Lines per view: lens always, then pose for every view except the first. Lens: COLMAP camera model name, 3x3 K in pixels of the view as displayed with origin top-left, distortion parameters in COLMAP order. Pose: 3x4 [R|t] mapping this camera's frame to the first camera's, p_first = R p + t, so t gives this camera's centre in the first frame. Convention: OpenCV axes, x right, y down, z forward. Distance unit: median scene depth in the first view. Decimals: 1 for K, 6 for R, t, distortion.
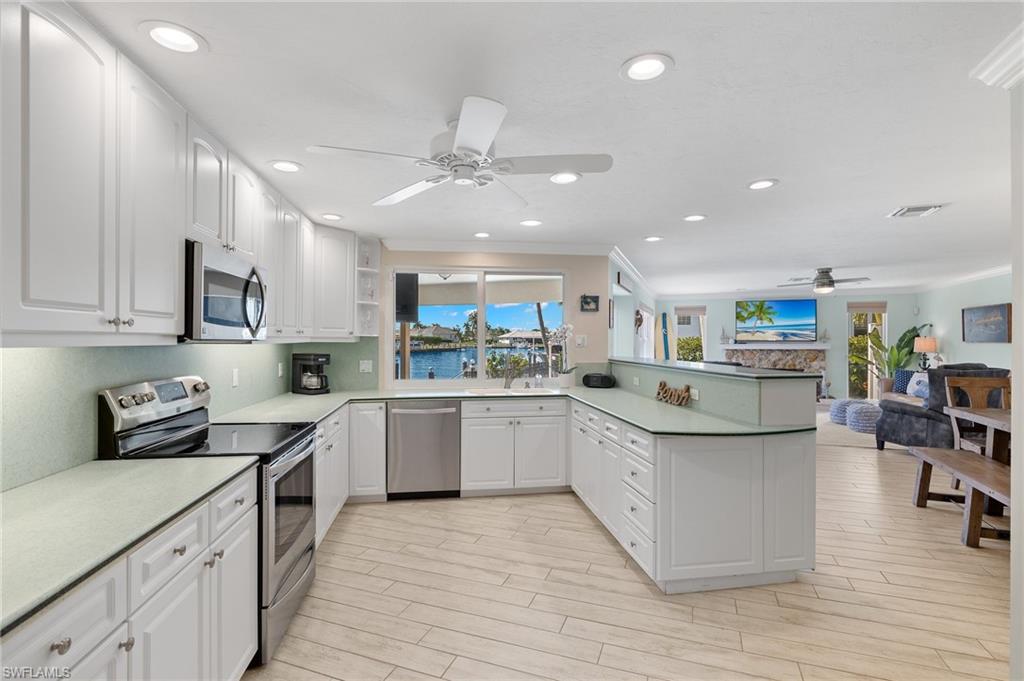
lens RADIAL K [[491.6, 0, 510.5], [0, 491.6, 343.2], [0, 0, 1]] dist [-0.003392, 0.001577]
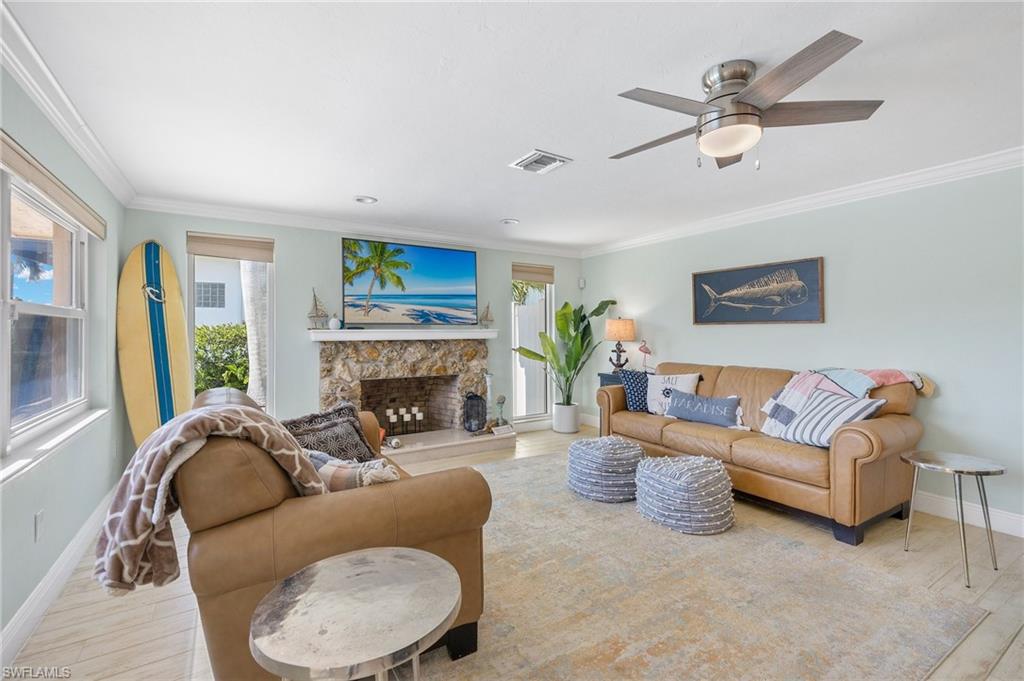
lens RADIAL K [[442.5, 0, 506.5], [0, 442.5, 340.0], [0, 0, 1]] dist [0.004277, 0.001485]
pose [[0.584291, -0.011799, 0.811458, 0.232204], [0.006336, 0.999930, 0.009977, 0.009179], [-0.811519, -0.000688, 0.584325, 0.694388]]
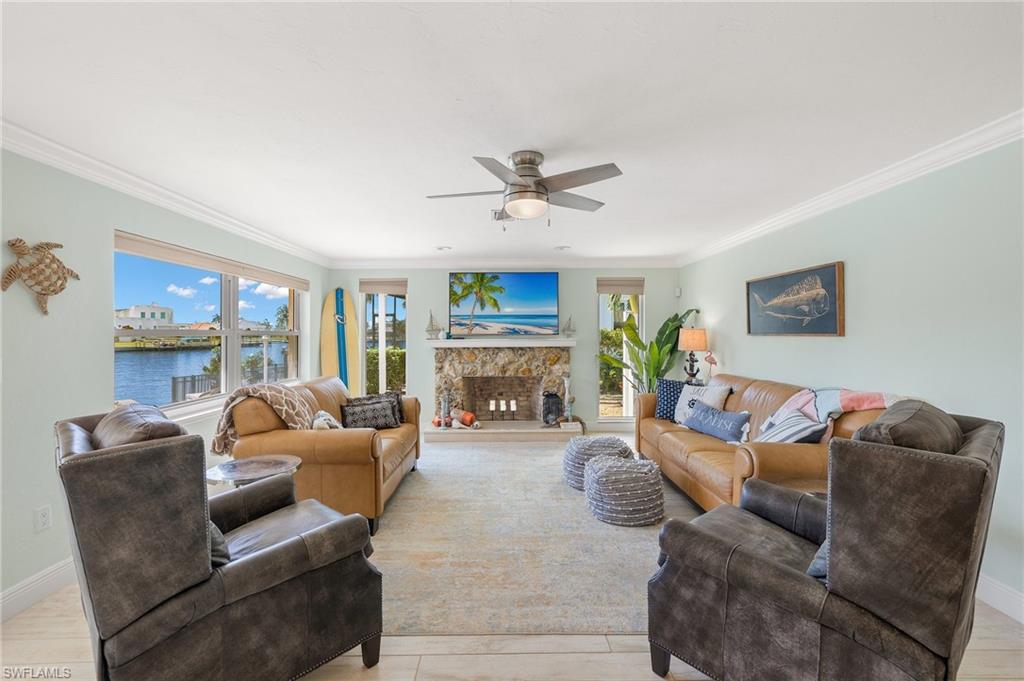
lens RADIAL K [[442.5, 0, 518.0], [0, 442.5, 339.9], [0, 0, 1]] dist [0.004277, 0.001485]
pose [[0.919467, -0.006753, 0.393110, 0.345975], [0.004801, 0.999971, 0.005947, -0.000654], [-0.393139, -0.003581, 0.919472, 0.481006]]
